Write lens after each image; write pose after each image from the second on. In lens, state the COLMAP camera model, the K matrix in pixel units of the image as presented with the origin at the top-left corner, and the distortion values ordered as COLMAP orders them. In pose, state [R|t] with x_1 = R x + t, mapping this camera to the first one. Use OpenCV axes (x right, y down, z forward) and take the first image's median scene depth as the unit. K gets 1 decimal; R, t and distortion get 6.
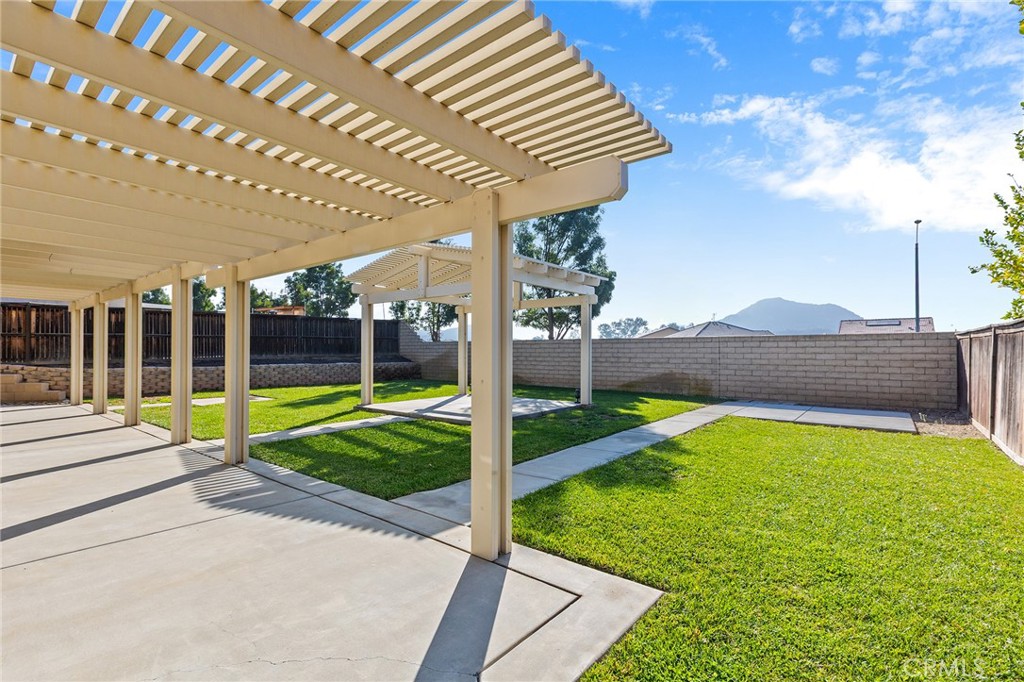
lens RADIAL K [[463.8, 0, 513.7], [0, 463.8, 347.3], [0, 0, 1]] dist [0.004897, -0.000849]
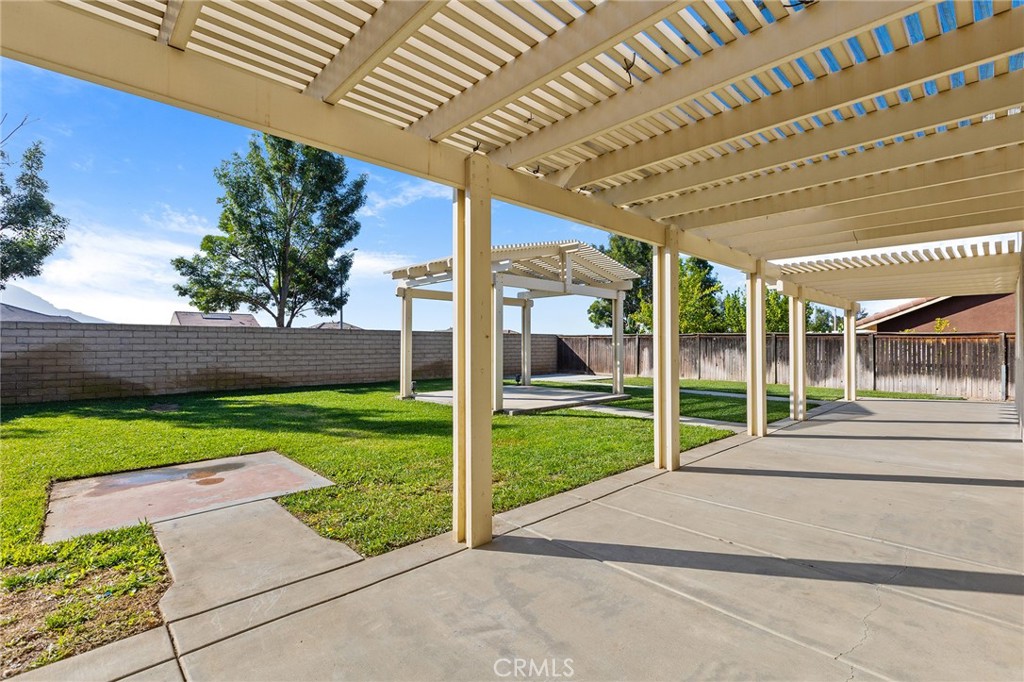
lens RADIAL K [[463.8, 0, 510.9], [0, 463.8, 342.2], [0, 0, 1]] dist [0.004897, -0.000849]
pose [[0.143577, 0.004751, 0.989628, -0.747604], [-0.009507, 0.999949, -0.003422, 0.007952], [-0.989594, -0.008917, 0.143614, 0.588989]]
